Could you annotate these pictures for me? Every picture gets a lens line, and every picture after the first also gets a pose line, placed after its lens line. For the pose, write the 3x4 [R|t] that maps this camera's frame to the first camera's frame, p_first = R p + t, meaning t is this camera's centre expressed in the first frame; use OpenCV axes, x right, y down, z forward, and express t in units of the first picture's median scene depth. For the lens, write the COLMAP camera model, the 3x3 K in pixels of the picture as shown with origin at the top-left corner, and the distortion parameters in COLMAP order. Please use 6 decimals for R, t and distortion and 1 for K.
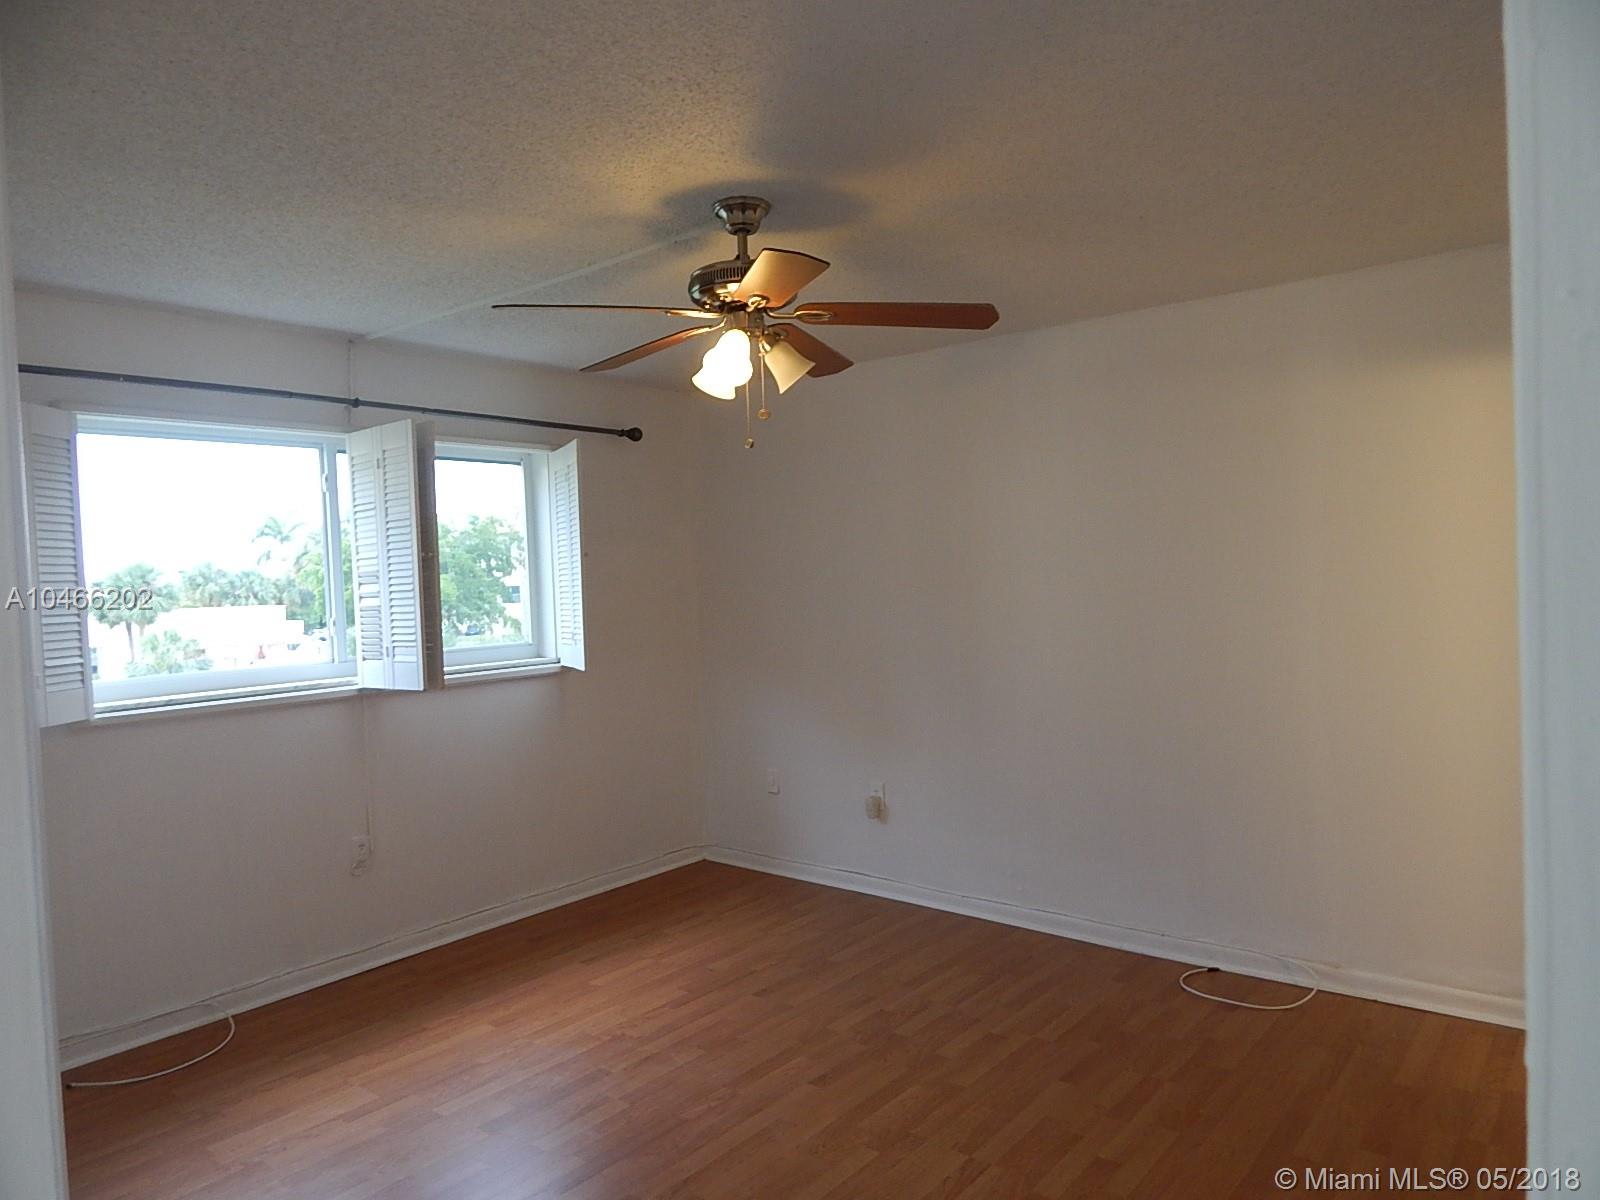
lens RADIAL K [[1030.5, 0, 807.9], [0, 1030.5, 602.1], [0, 0, 1]] dist [-0.002329, -0.007741]
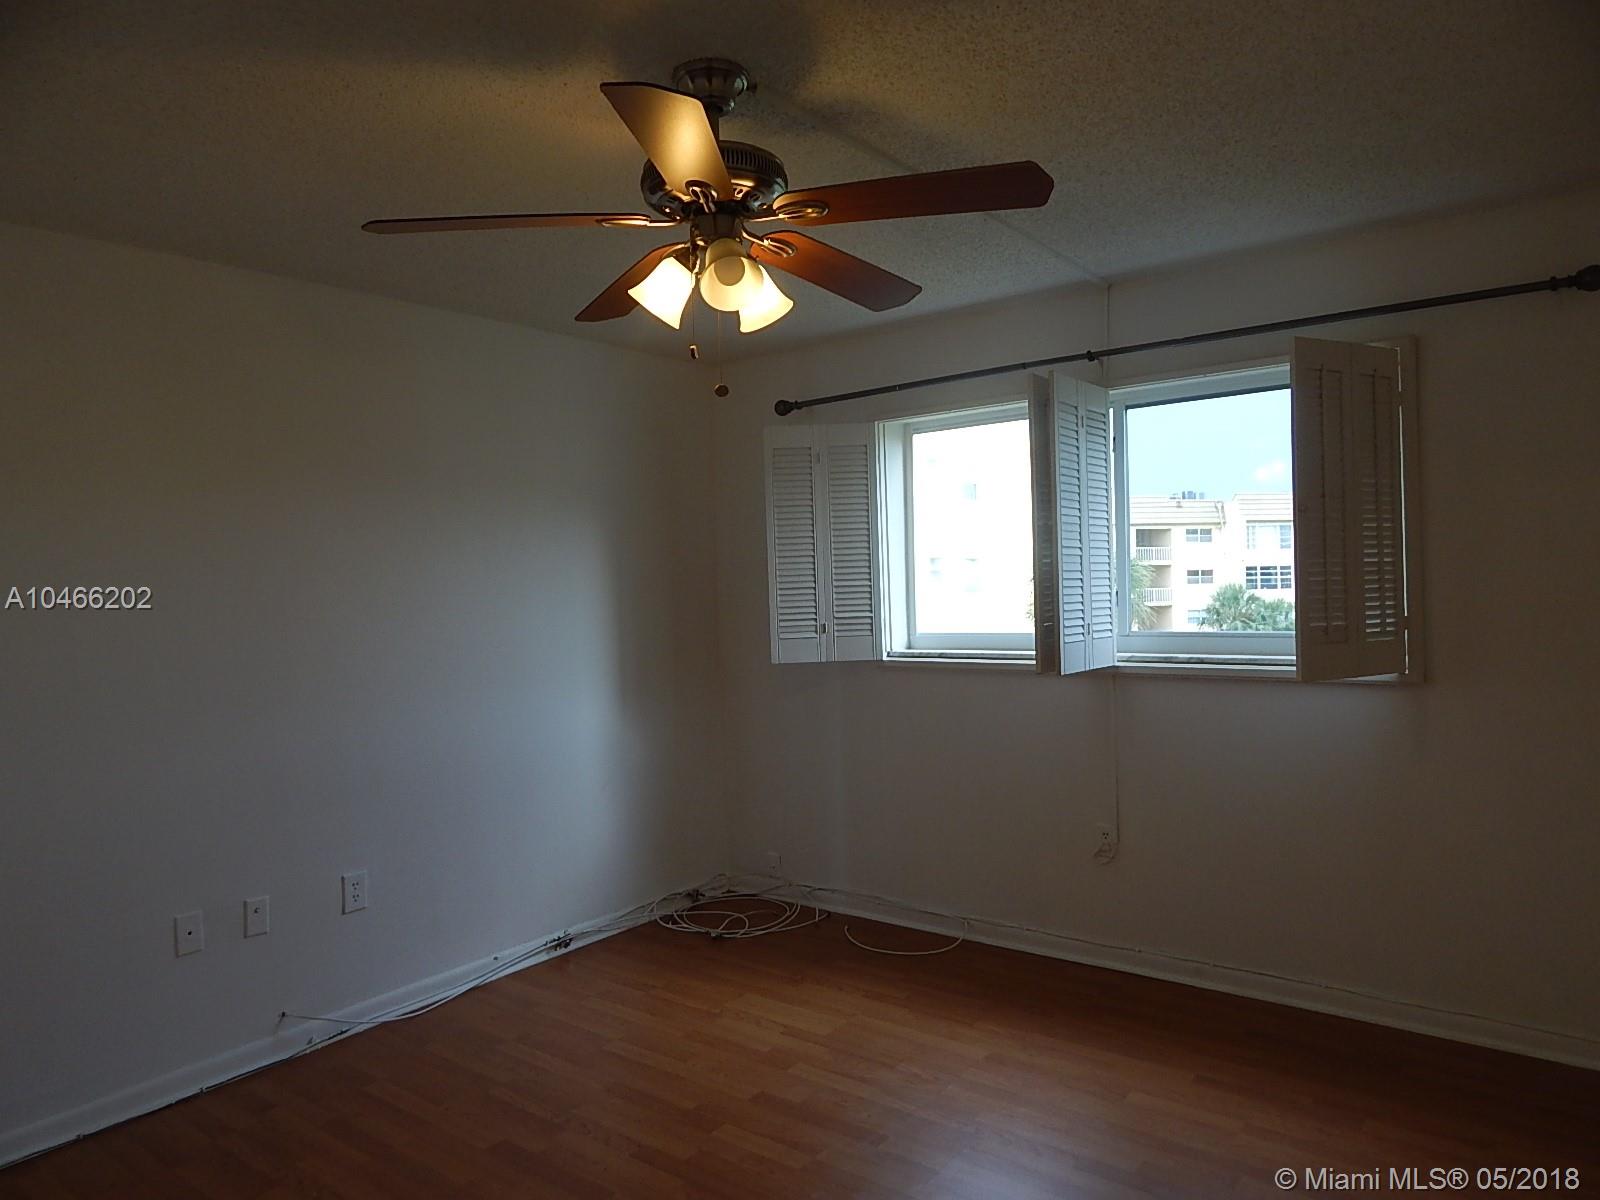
lens RADIAL K [[1030.5, 0, 807.9], [0, 1030.5, 602.1], [0, 0, 1]] dist [-0.002329, -0.007741]
pose [[0.038242, 0.054017, -0.997807, 0.518384], [0.002238, 0.998531, 0.054142, -0.025992], [0.999266, -0.004304, 0.038065, 0.764217]]
